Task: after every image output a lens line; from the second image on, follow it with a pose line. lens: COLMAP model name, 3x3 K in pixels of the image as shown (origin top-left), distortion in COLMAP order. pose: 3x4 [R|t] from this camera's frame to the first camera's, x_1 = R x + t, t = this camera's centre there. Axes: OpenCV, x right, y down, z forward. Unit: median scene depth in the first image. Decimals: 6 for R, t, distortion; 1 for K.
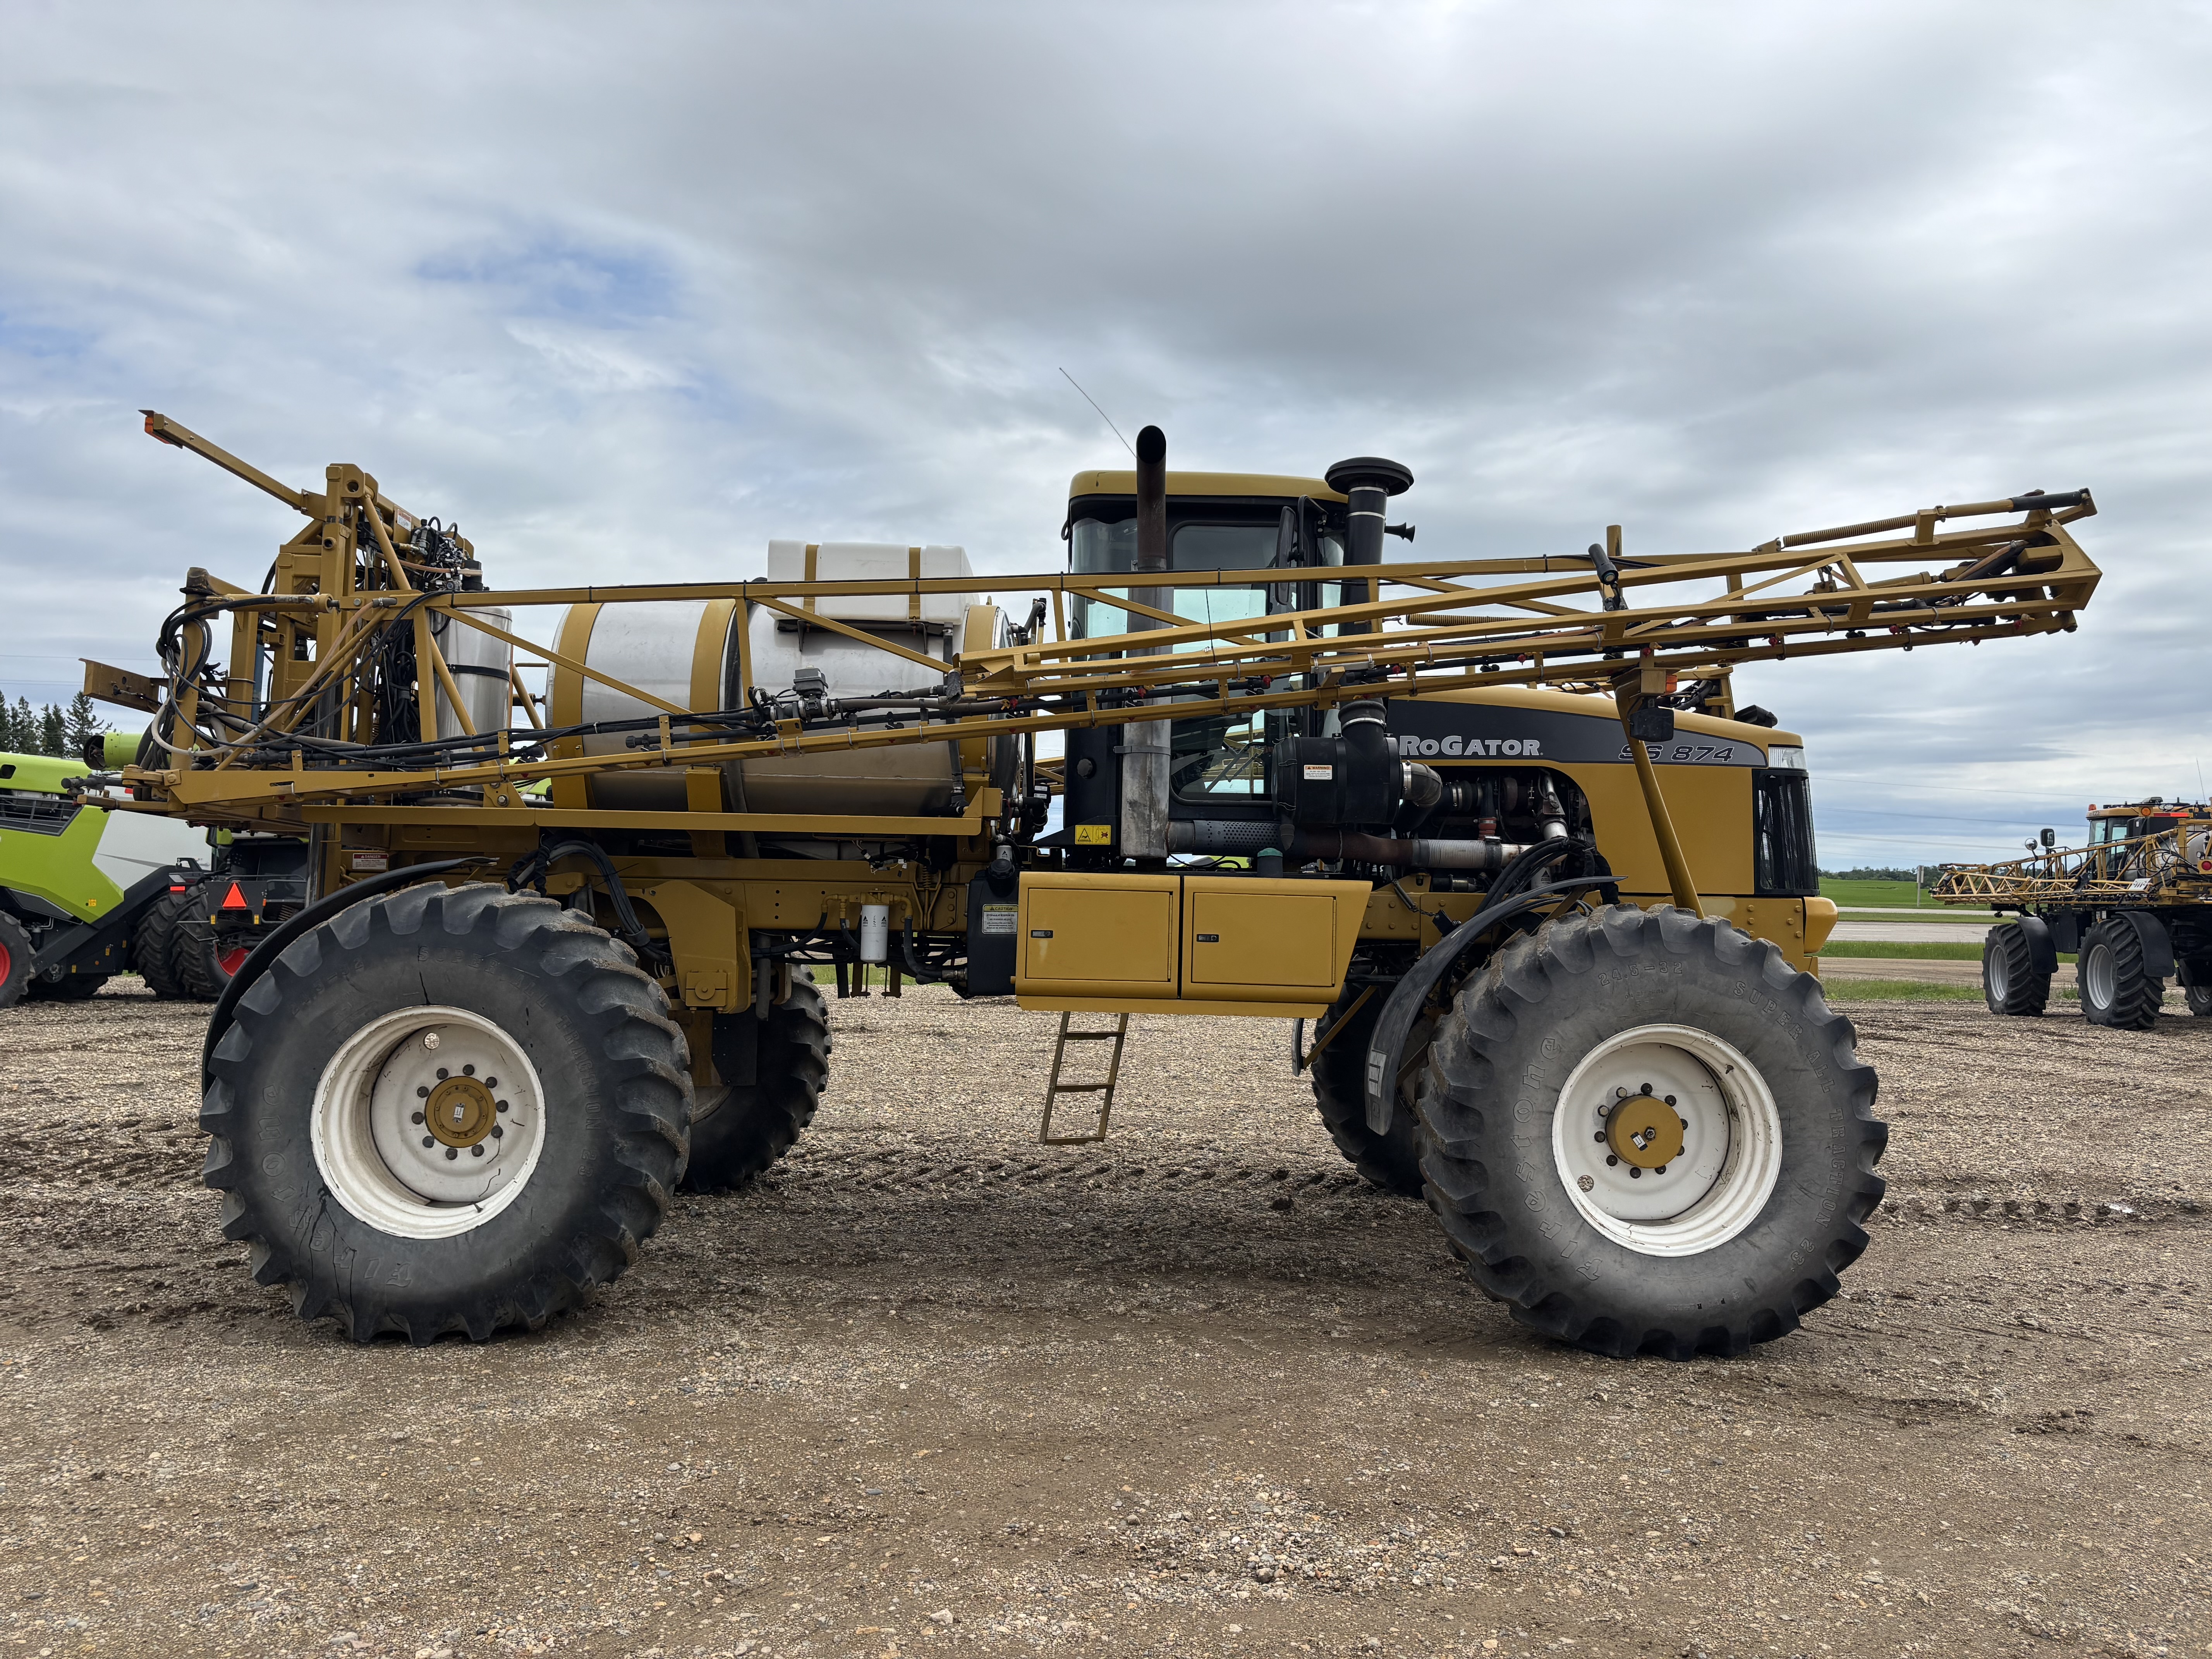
lens RADIAL K [[1706.2, 0, 1118.7], [0, 1706.2, 826.5], [0, 0, 1]] dist [0.070174, -0.103998]
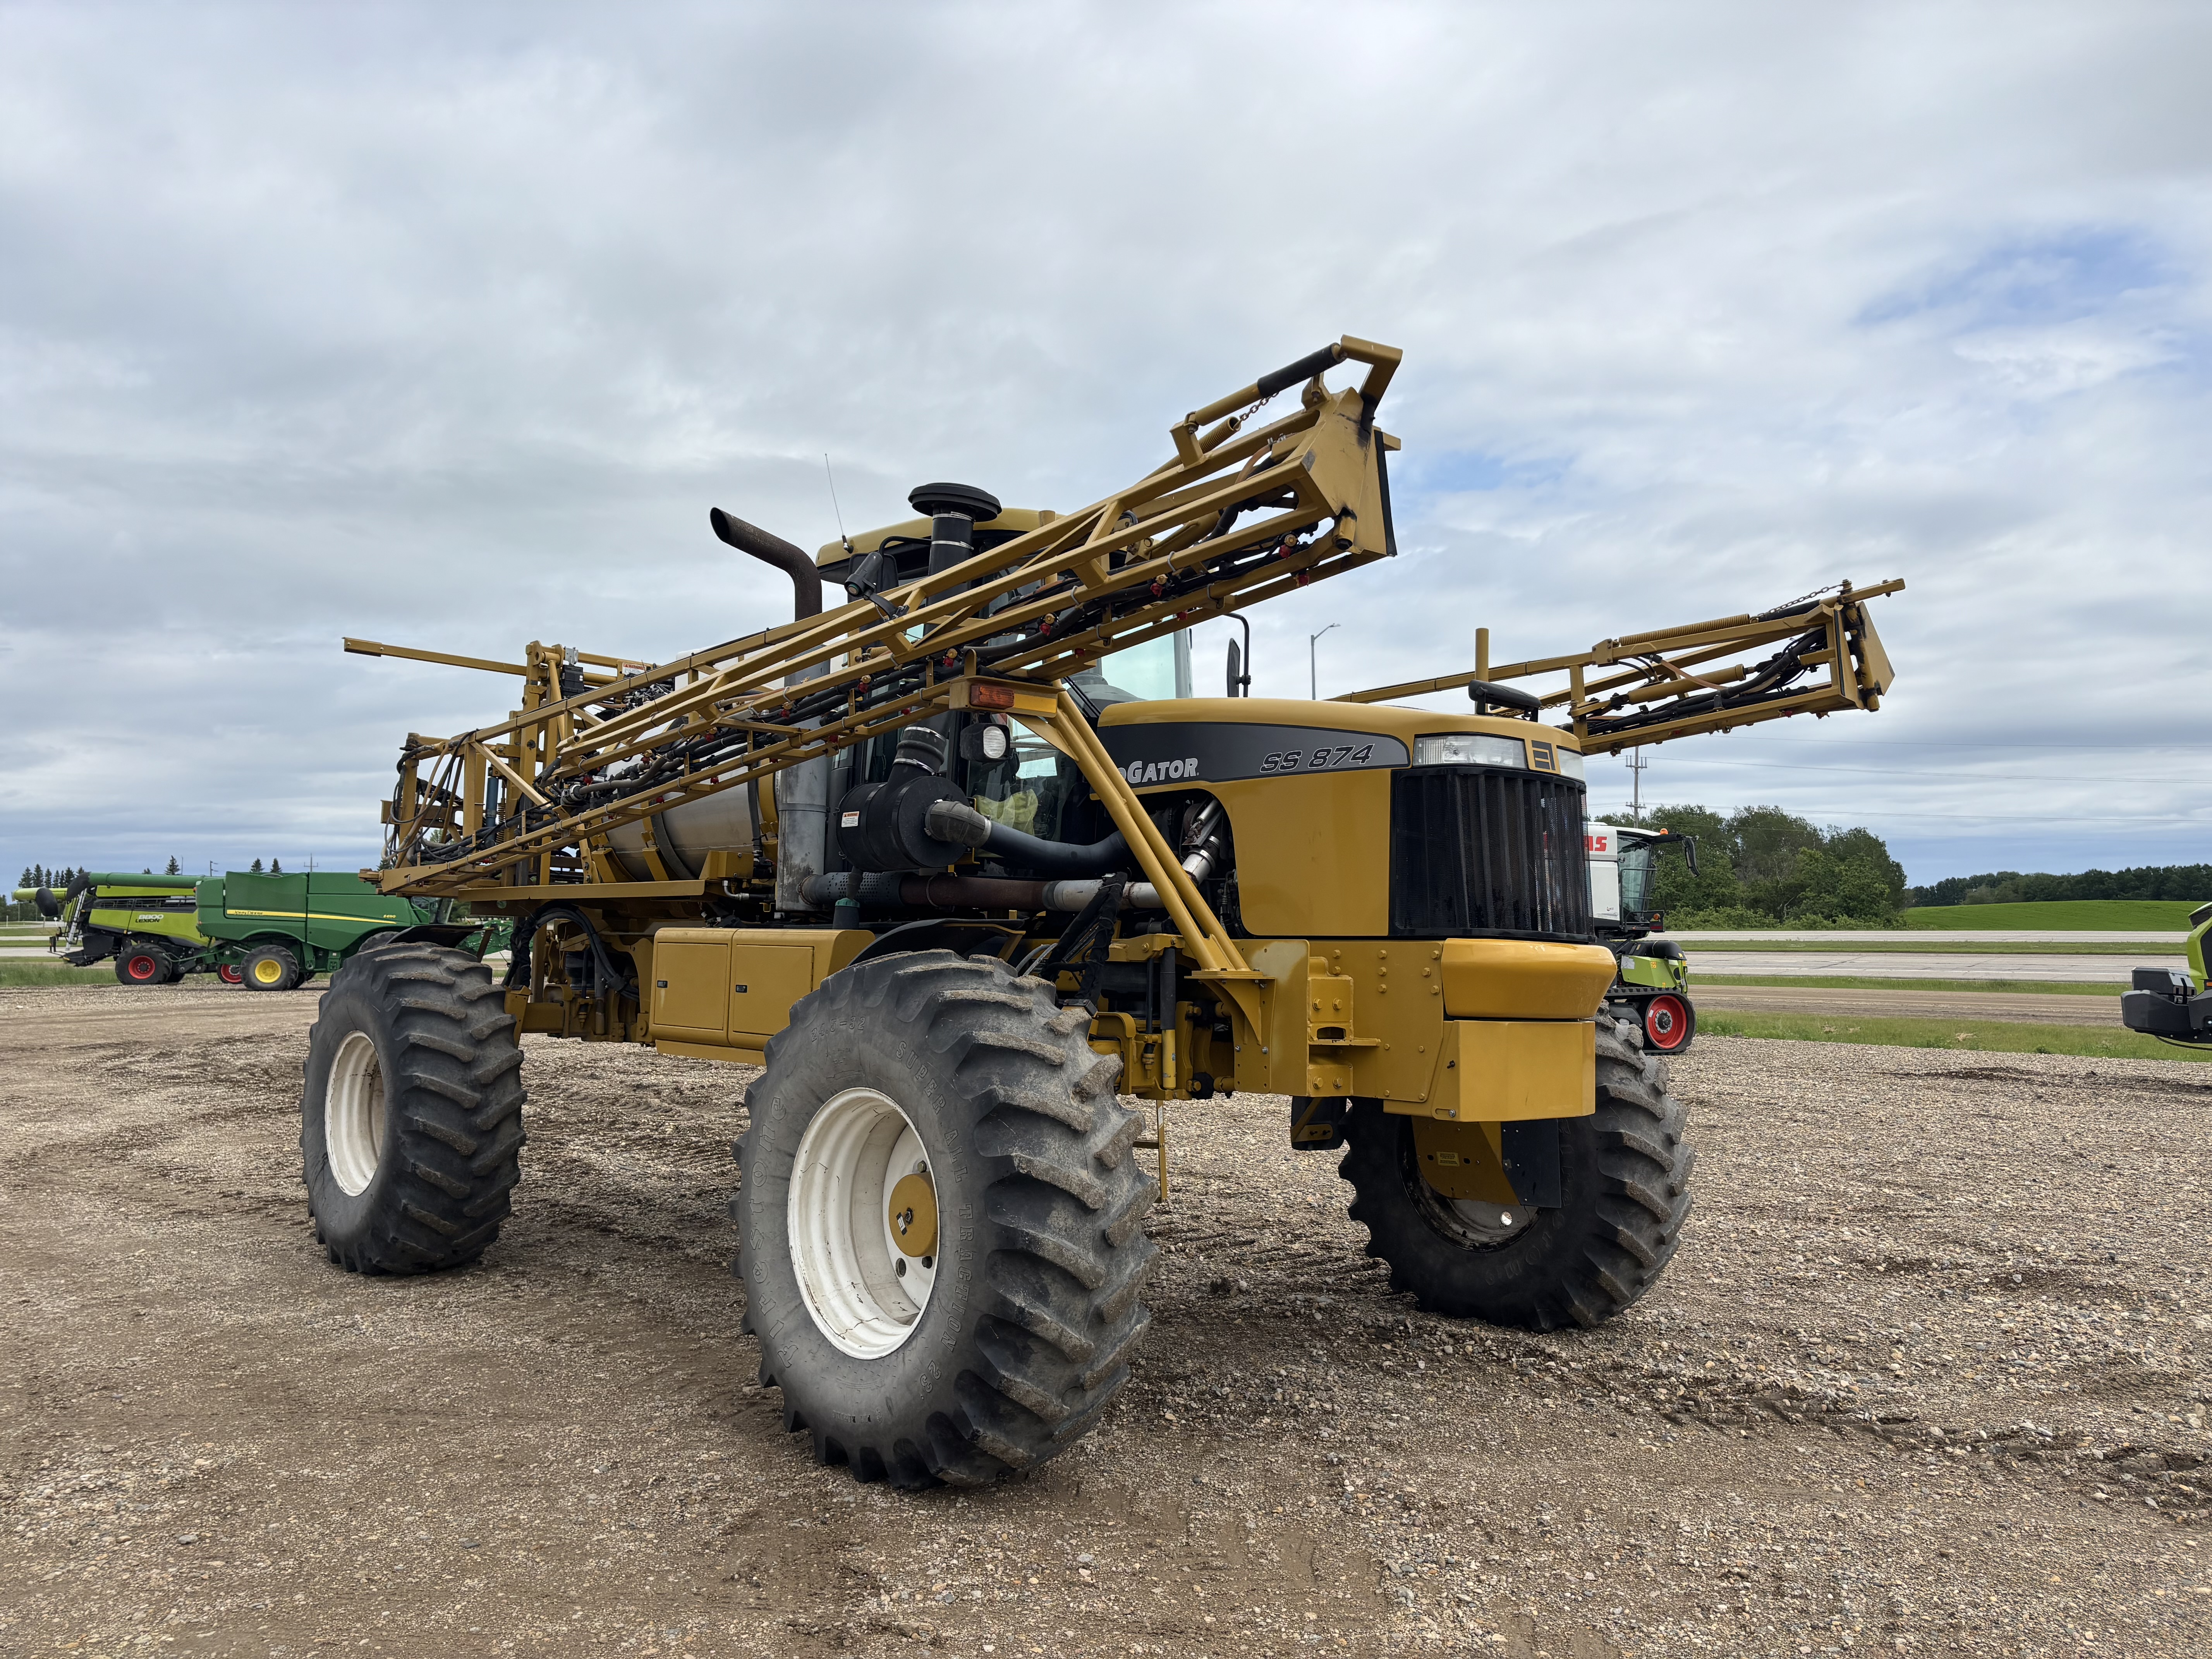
lens RADIAL K [[1686.1, 0, 1087.2], [0, 1686.1, 829.5], [0, 0, 1]] dist [0.110015, -0.134978]
pose [[0.660695, -0.060358, -0.748224, 0.971858], [0.038350, 0.998175, -0.046657, 0.025615], [0.749674, 0.002132, 0.661804, 0.473833]]
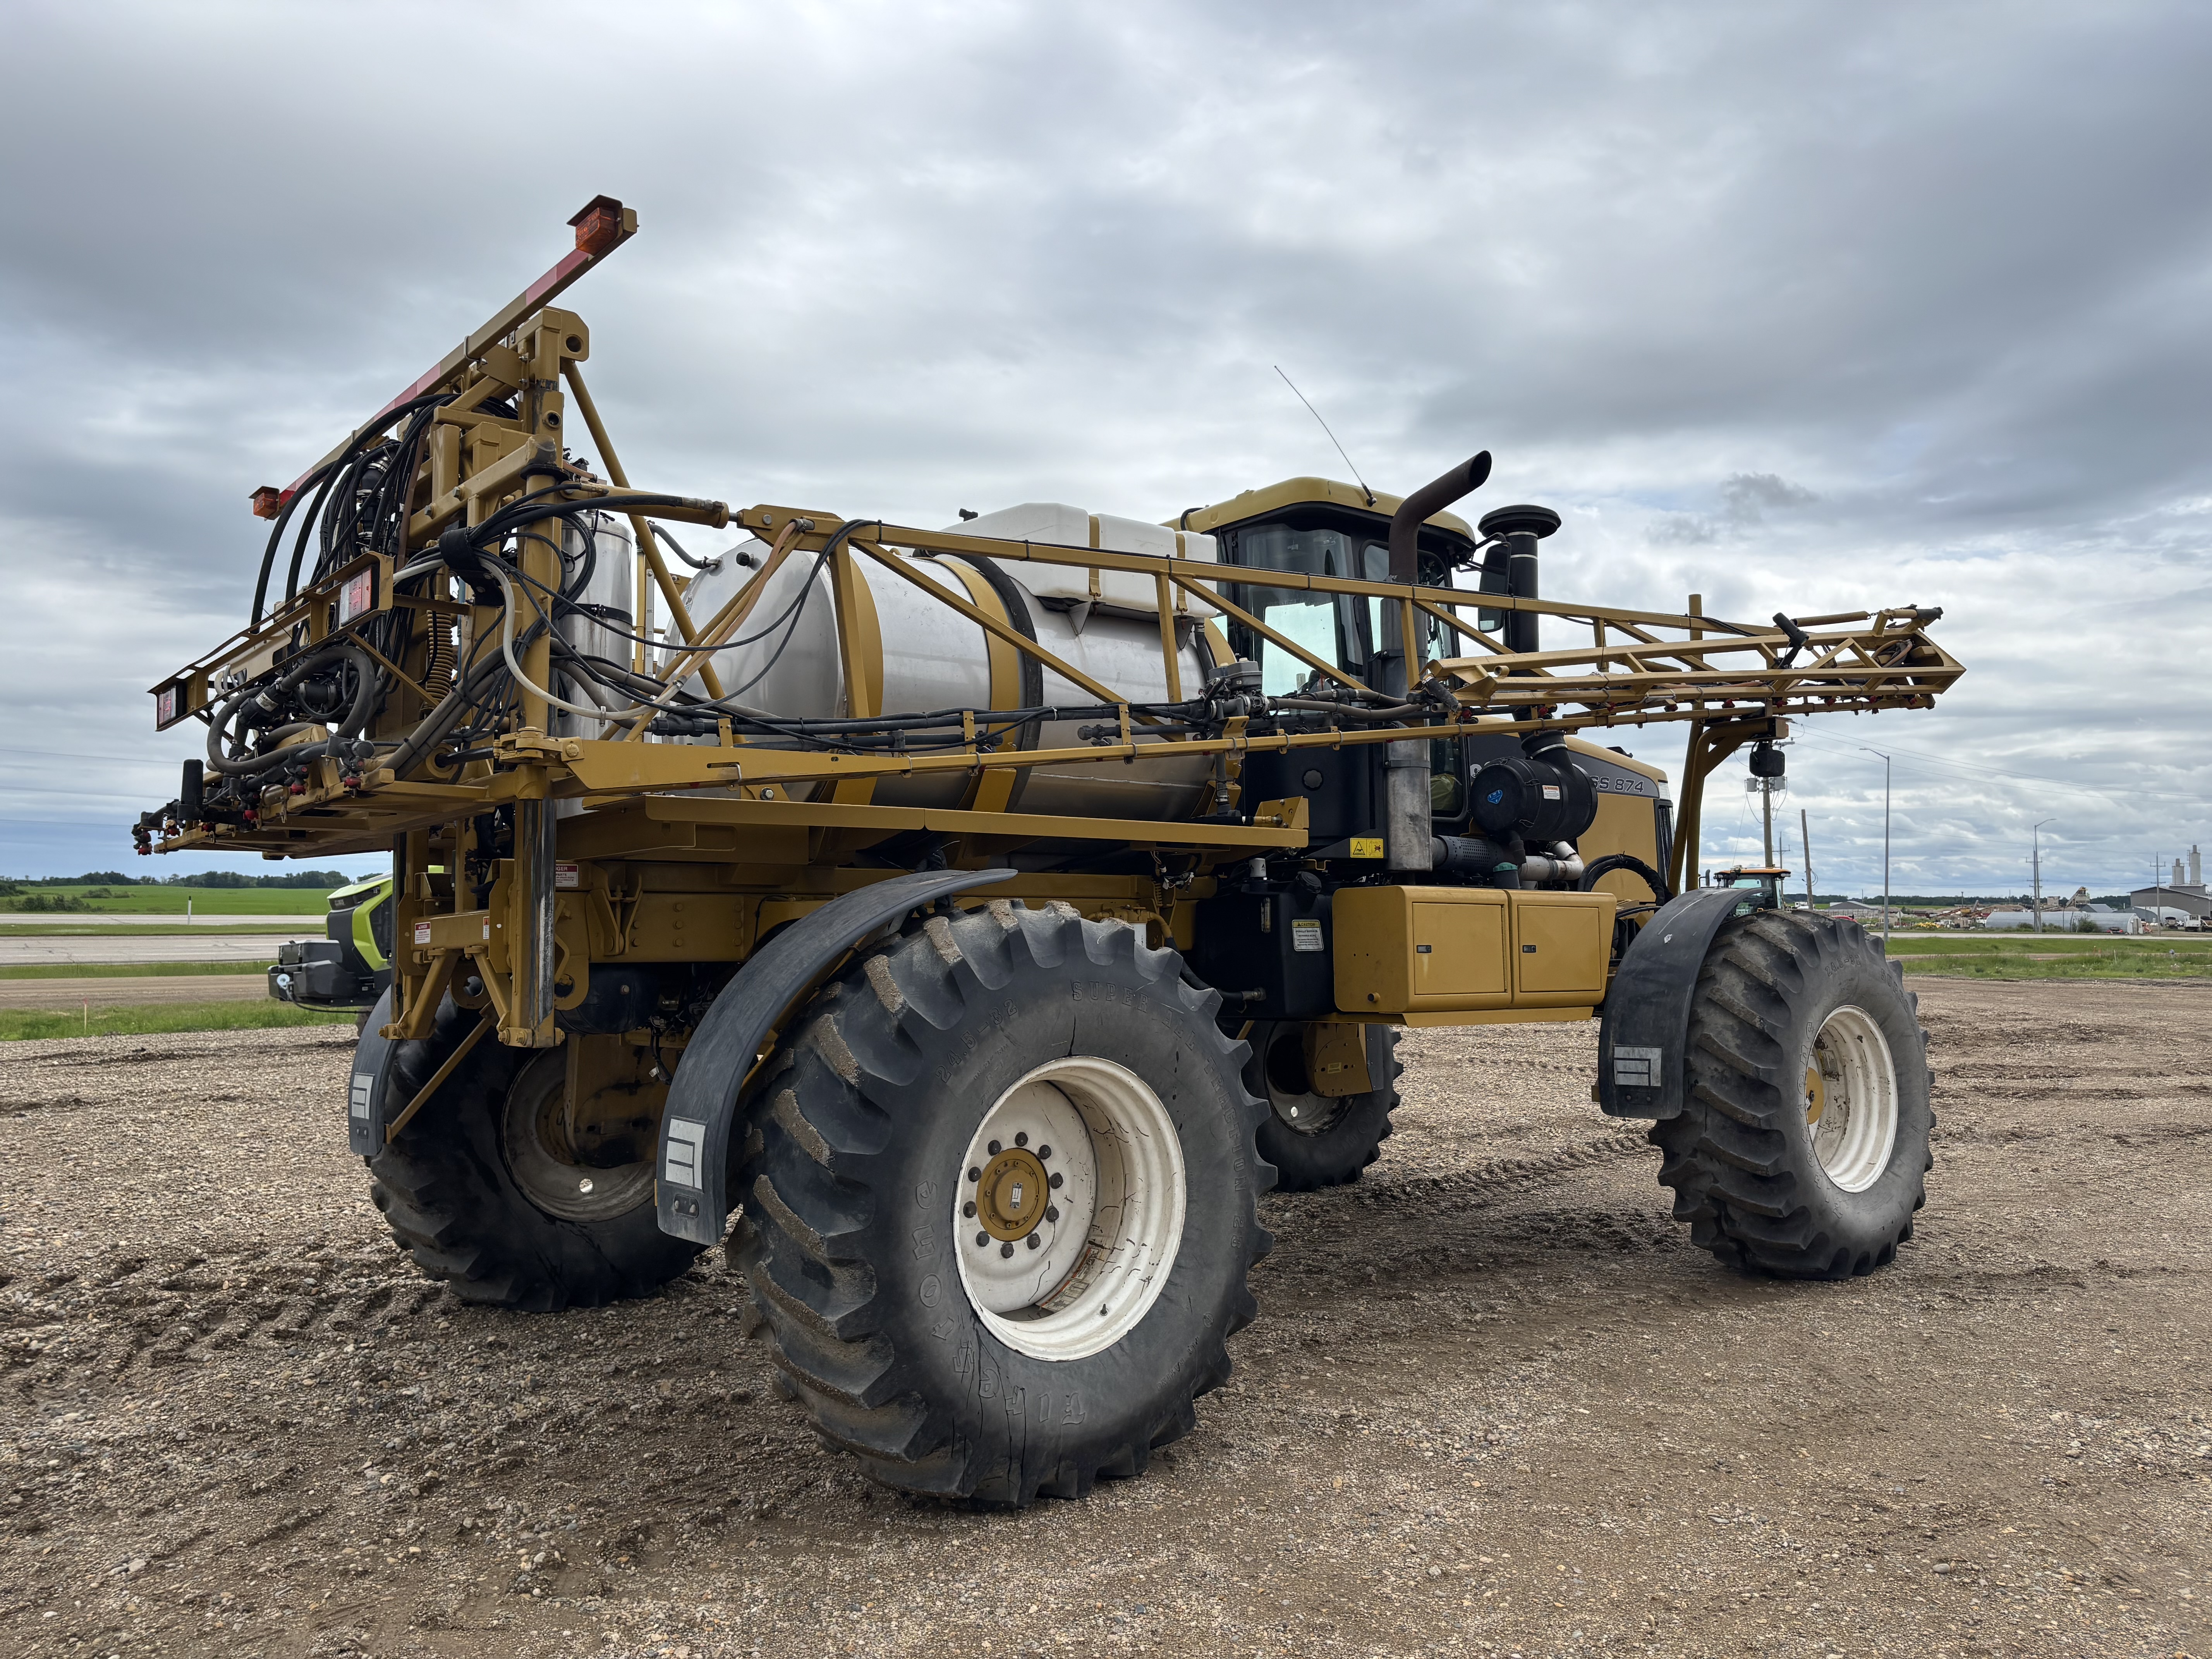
lens RADIAL K [[1706.2, 0, 1118.7], [0, 1706.2, 826.5], [0, 0, 1]] dist [0.070174, -0.103998]
pose [[0.761468, 0.017962, 0.647954, -0.808688], [-0.009294, 0.999816, -0.016794, 0.010658], [-0.648136, 0.006766, 0.761495, 0.356614]]
